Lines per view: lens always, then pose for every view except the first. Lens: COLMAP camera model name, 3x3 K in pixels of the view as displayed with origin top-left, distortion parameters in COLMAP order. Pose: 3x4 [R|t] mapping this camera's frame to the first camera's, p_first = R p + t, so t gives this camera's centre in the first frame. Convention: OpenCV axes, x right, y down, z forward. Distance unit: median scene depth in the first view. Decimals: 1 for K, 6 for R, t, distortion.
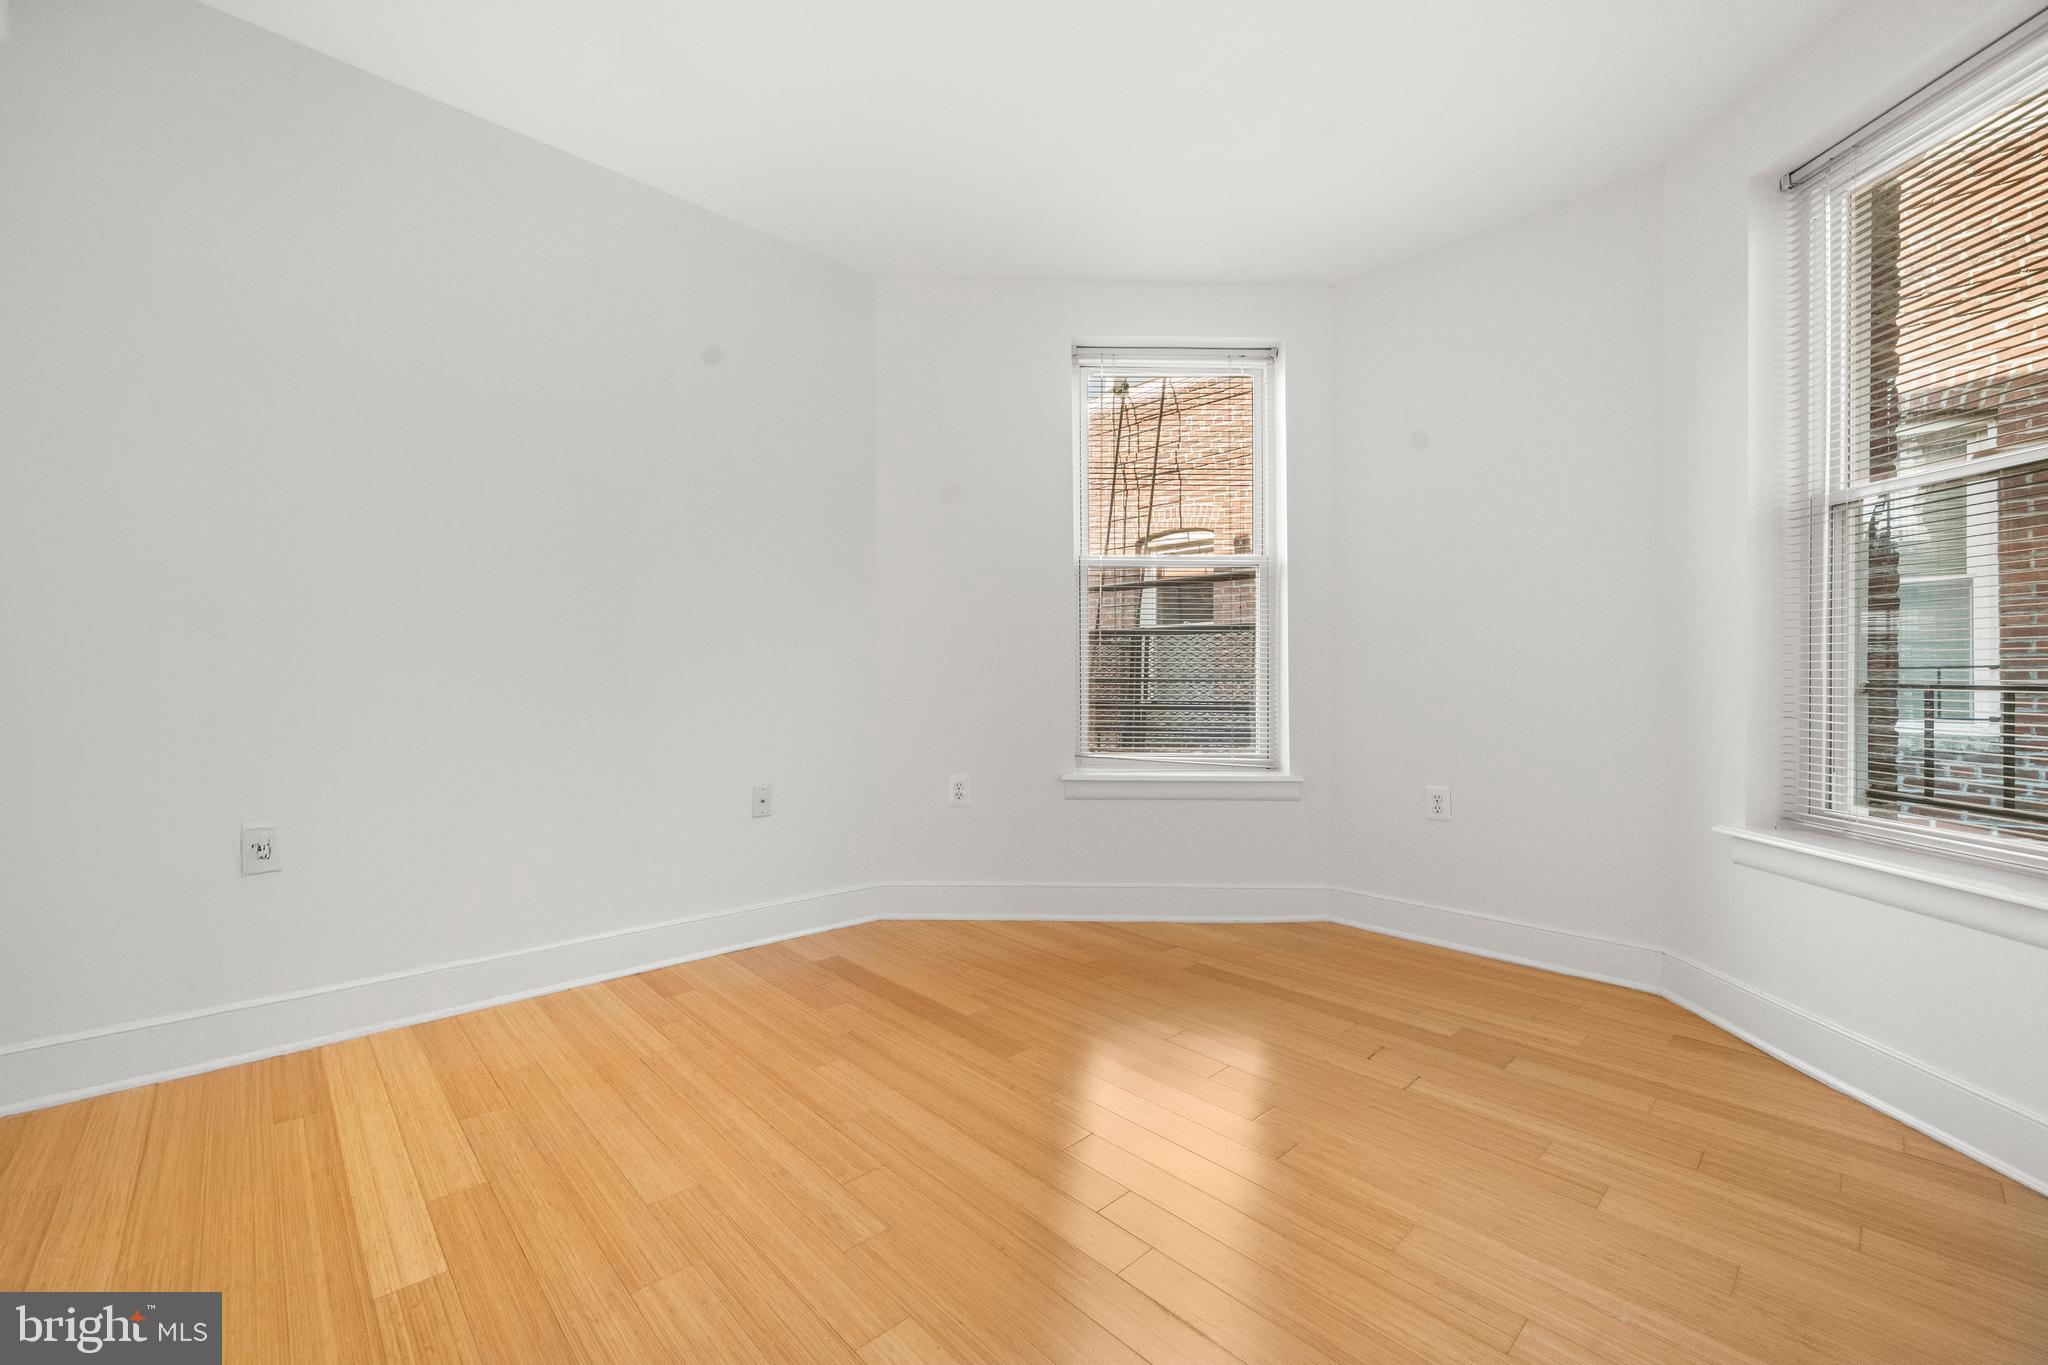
lens RADIAL K [[833.3, 0, 1016.4], [0, 833.3, 682.0], [0, 0, 1]] dist [-0.000695, -0.000241]
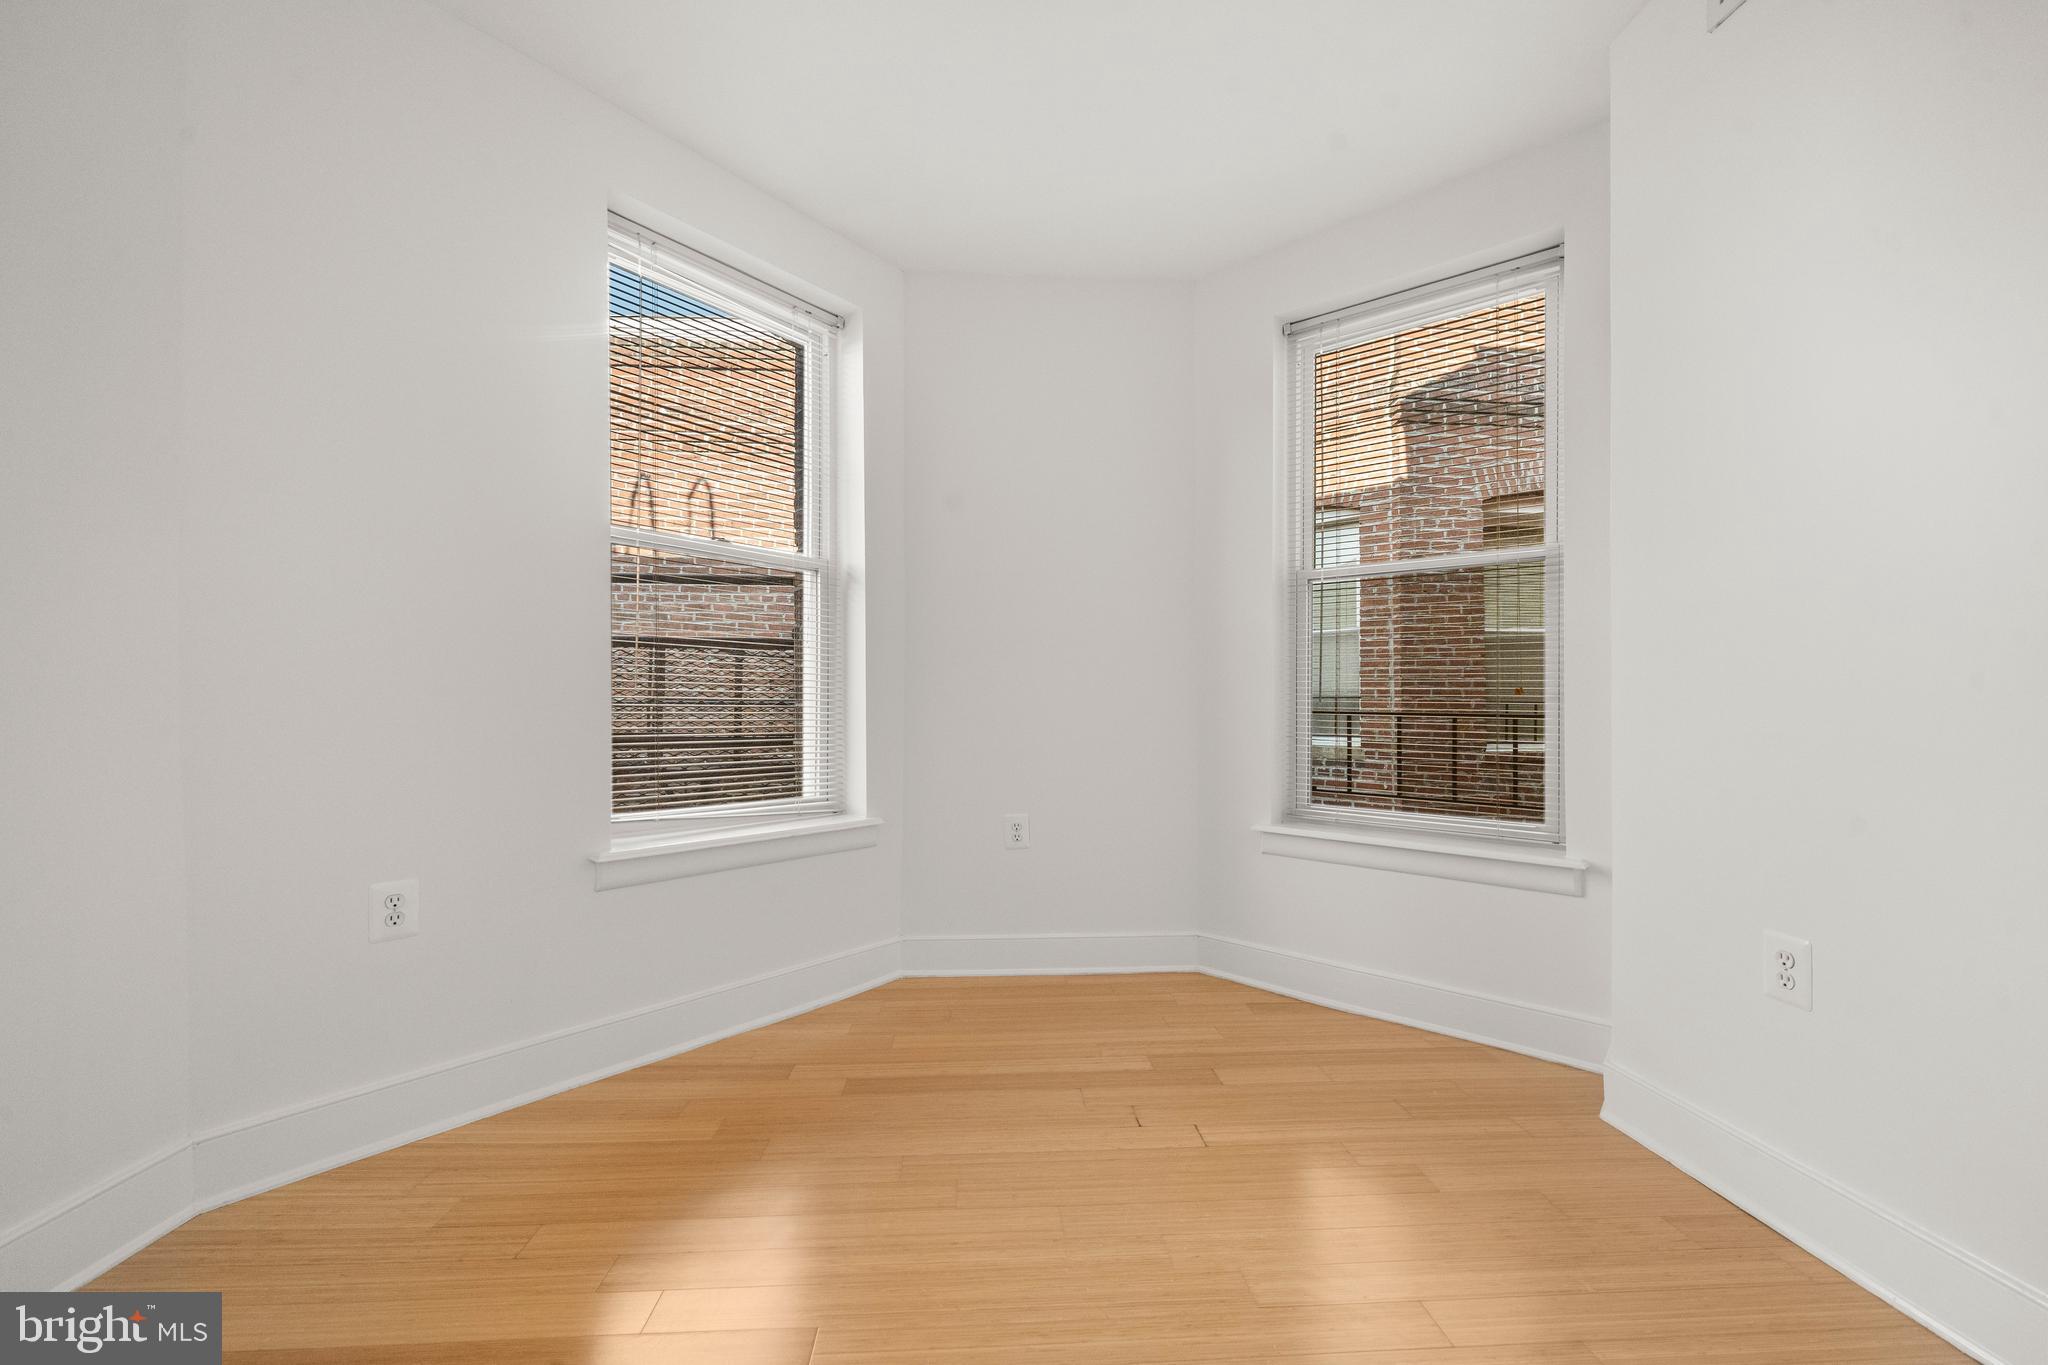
lens RADIAL K [[823.1, 0, 1027.4], [0, 823.1, 696.0], [0, 0, 1]] dist [-0.000717, -0.000316]
pose [[0.633915, 0.009419, 0.773345, -0.296381], [0.000602, 0.999920, -0.012672, -0.004318], [-0.773403, 0.008499, 0.633858, 0.438041]]
